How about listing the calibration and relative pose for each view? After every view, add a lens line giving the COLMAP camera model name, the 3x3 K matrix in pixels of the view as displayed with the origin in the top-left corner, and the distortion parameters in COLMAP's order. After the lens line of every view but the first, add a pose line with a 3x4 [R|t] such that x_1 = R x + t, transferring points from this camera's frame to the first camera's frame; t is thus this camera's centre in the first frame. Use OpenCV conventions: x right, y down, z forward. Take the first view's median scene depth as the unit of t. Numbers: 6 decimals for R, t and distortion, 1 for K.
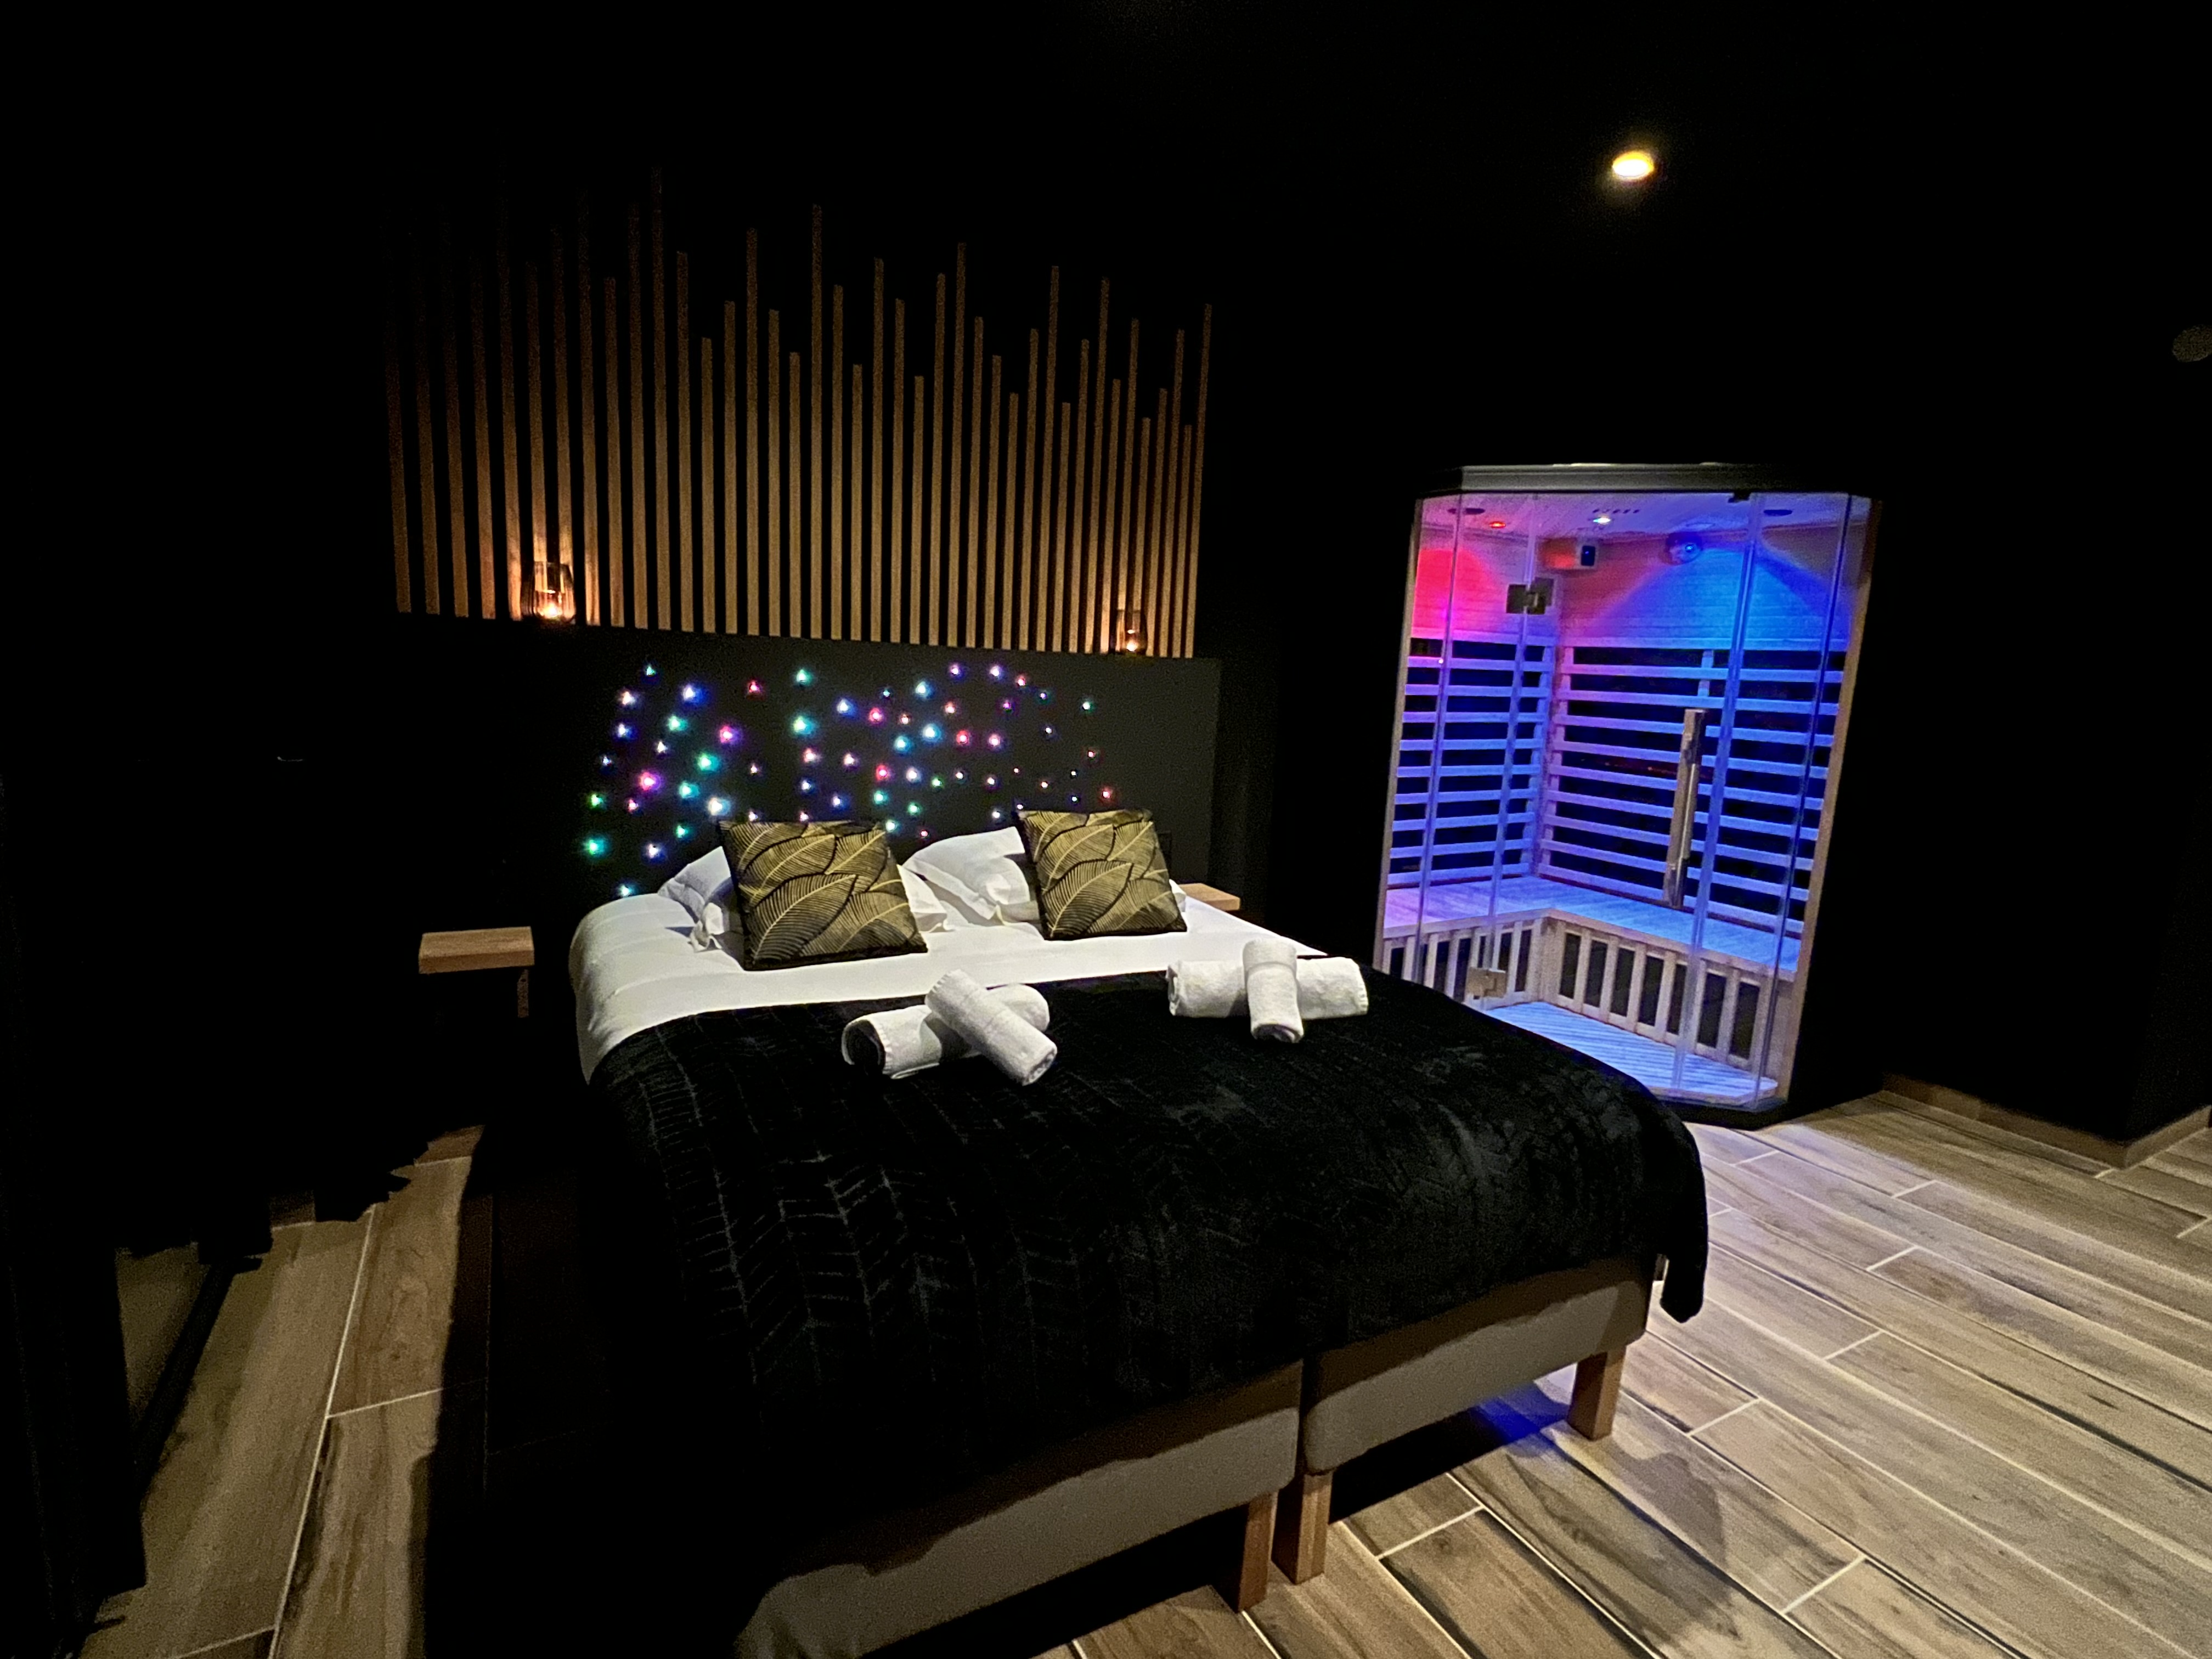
lens RADIAL K [[1085.9, 0, 1103.8], [0, 1085.9, 820.0], [0, 0, 1]] dist [0.001704, 0.000840]
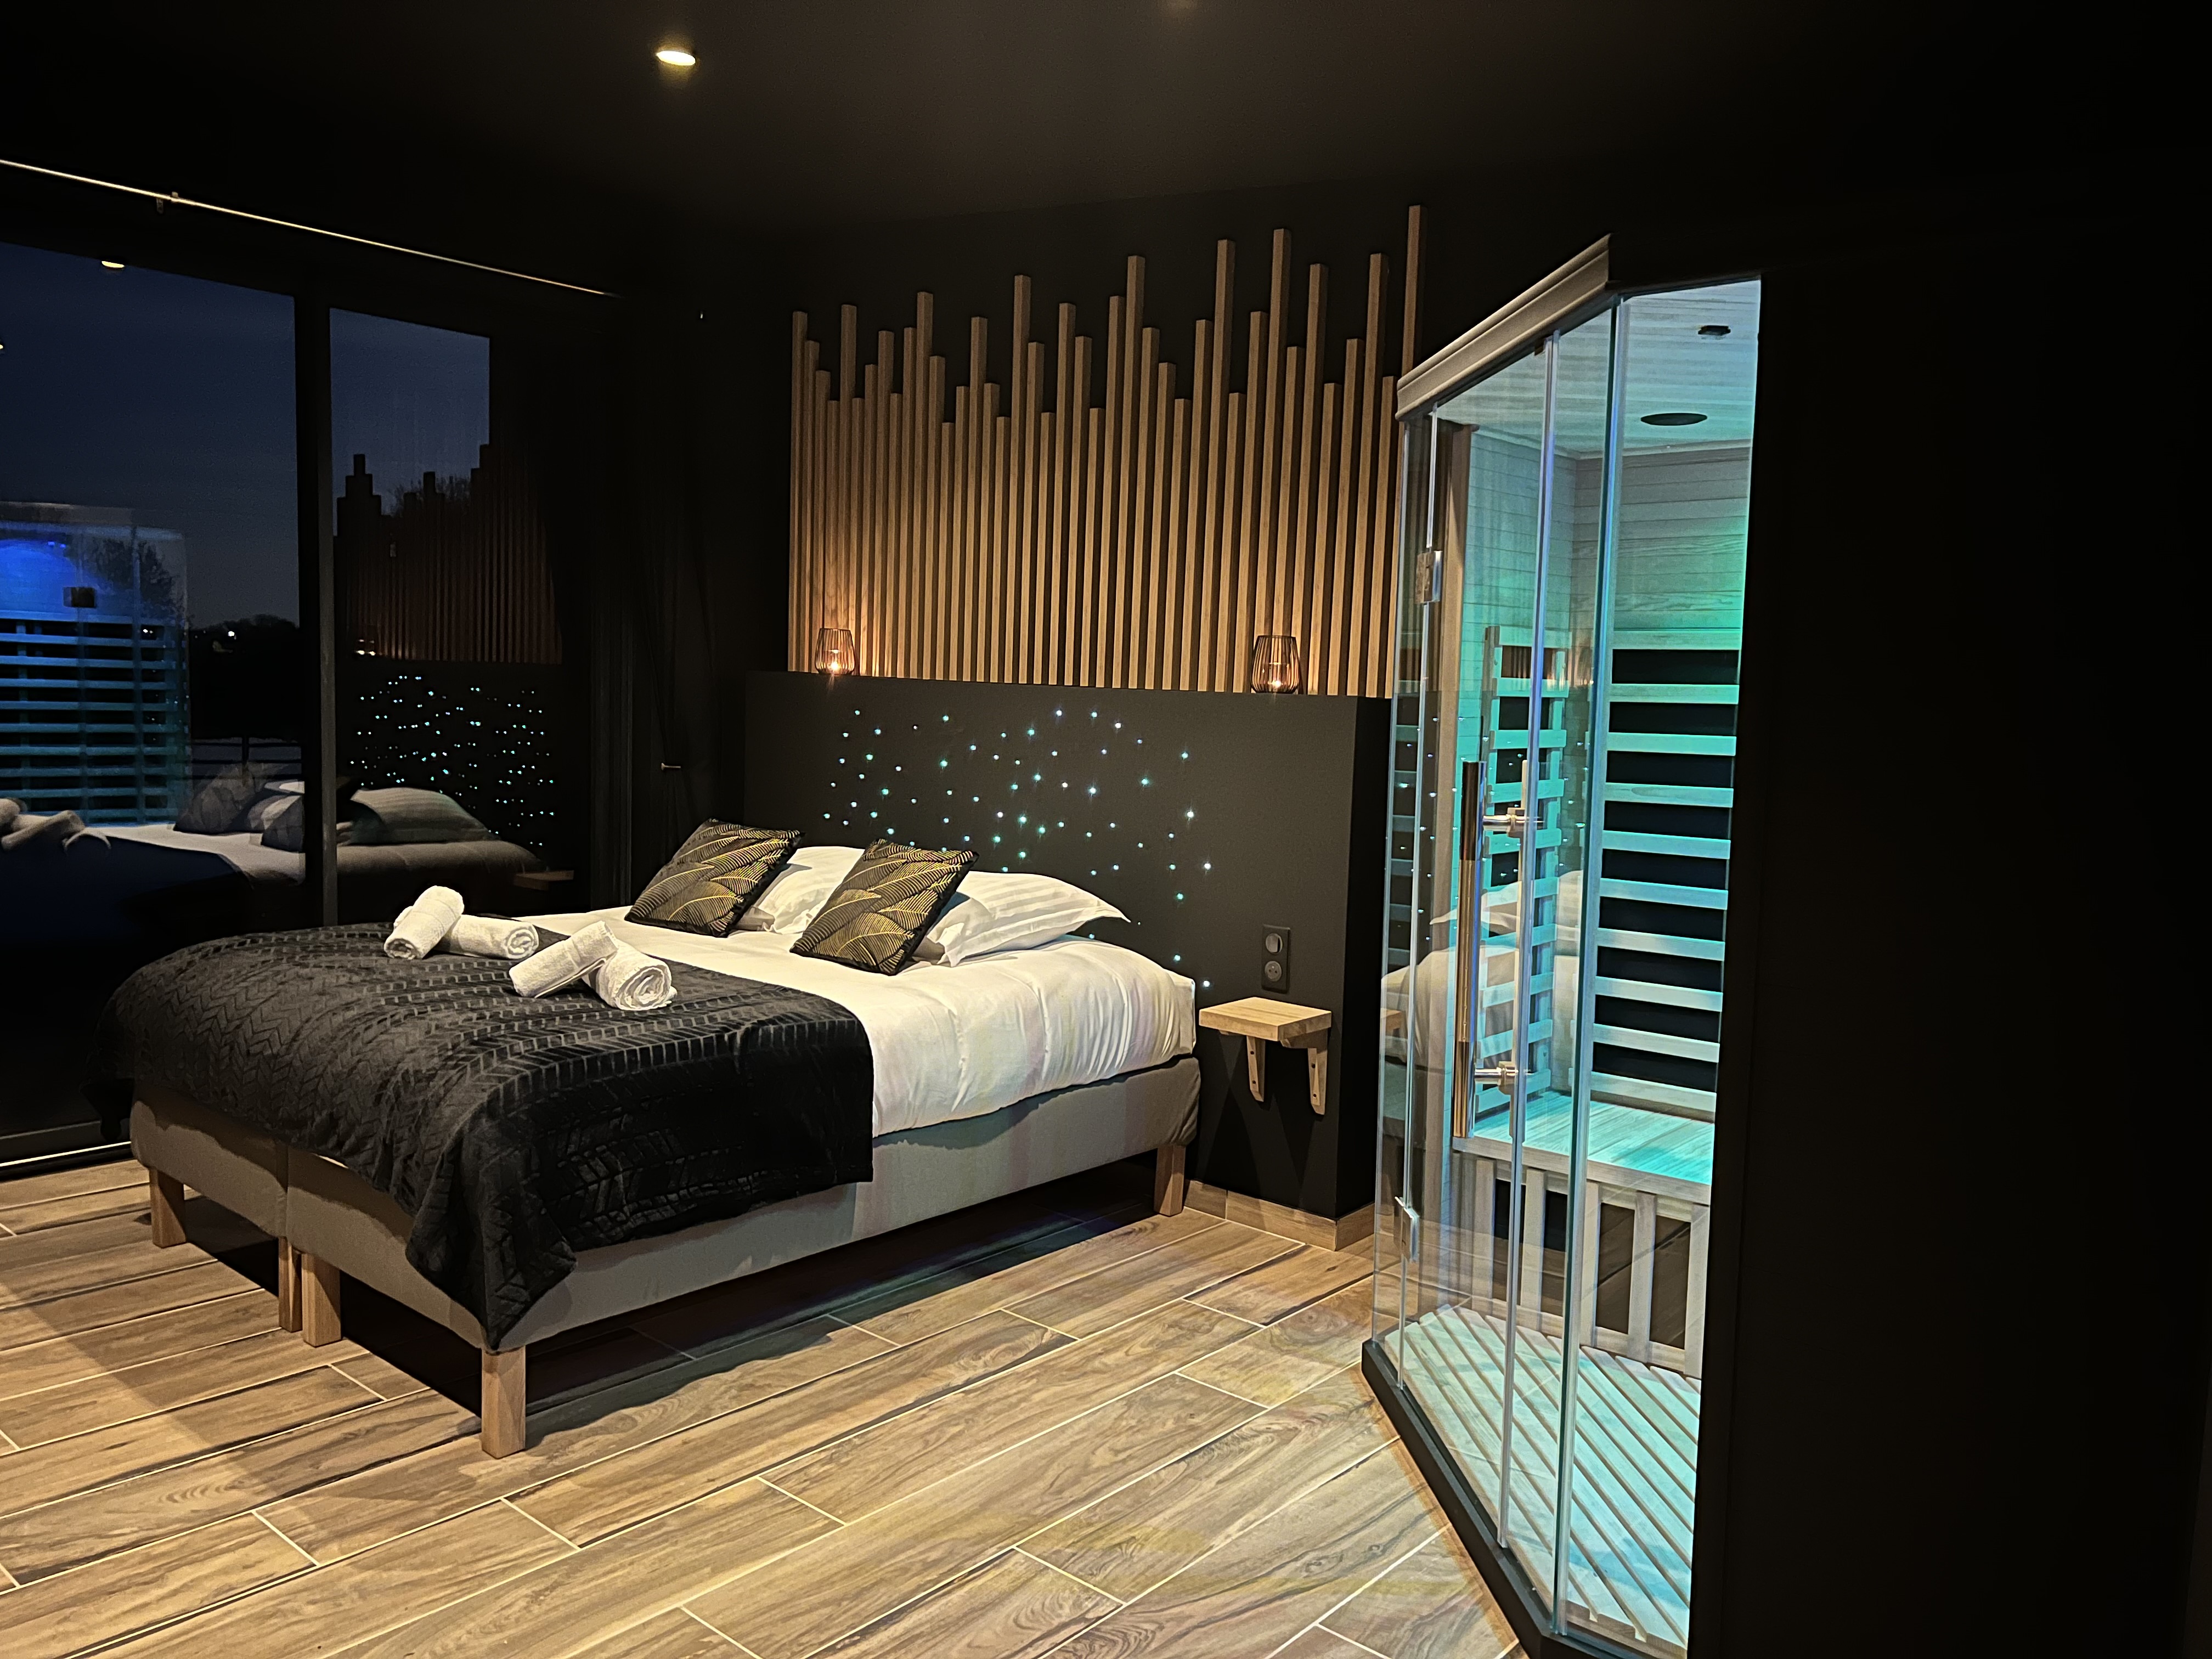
lens RADIAL K [[1662.2, 0, 1100.4], [0, 1662.2, 844.4], [0, 0, 1]] dist [0.067544, -0.071687]
pose [[0.342871, 0.054994, -0.937772, 1.265086], [-0.153081, 0.988212, 0.001982, -0.034364], [0.926826, 0.142875, 0.347247, 0.567161]]
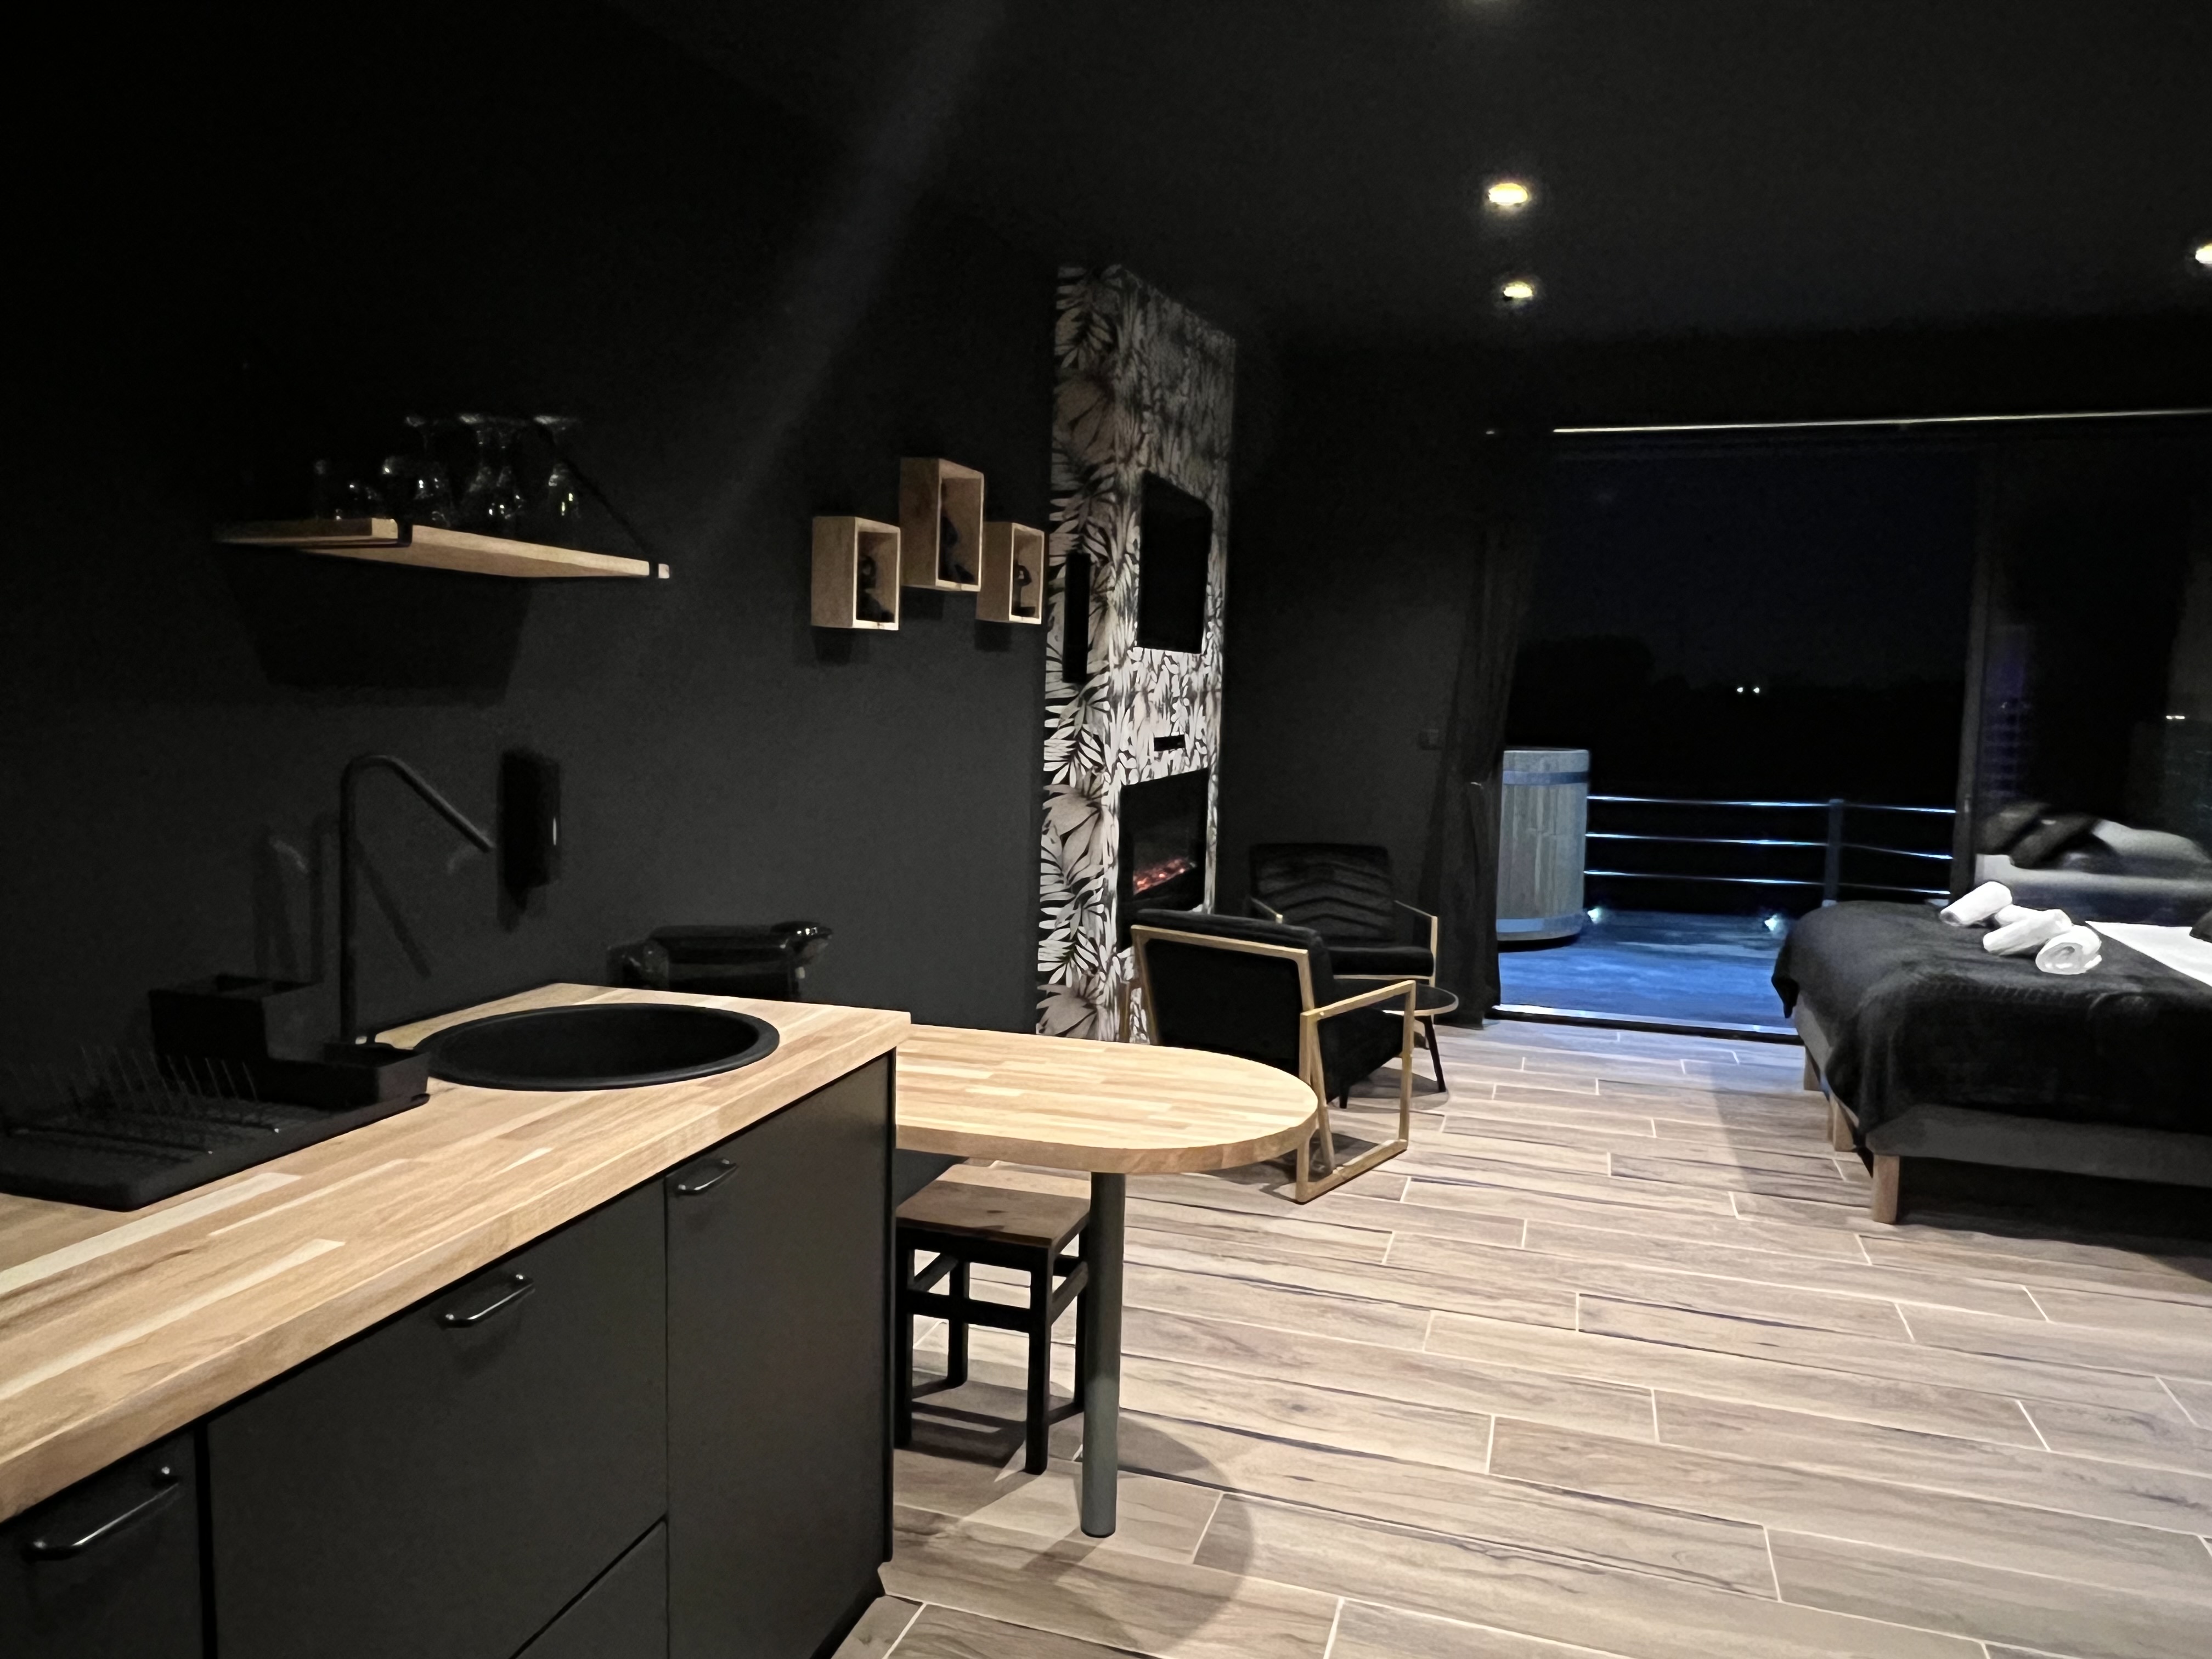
lens RADIAL K [[1525.7, 0, 1108.2], [0, 1525.7, 833.5], [0, 0, 1]] dist [0.002869, 0.001068]
pose [[-0.725281, -0.001093, -0.688452, 1.718906], [-0.159770, 0.972965, 0.166772, -0.095792], [0.669657, 0.230951, -0.705848, 1.052033]]
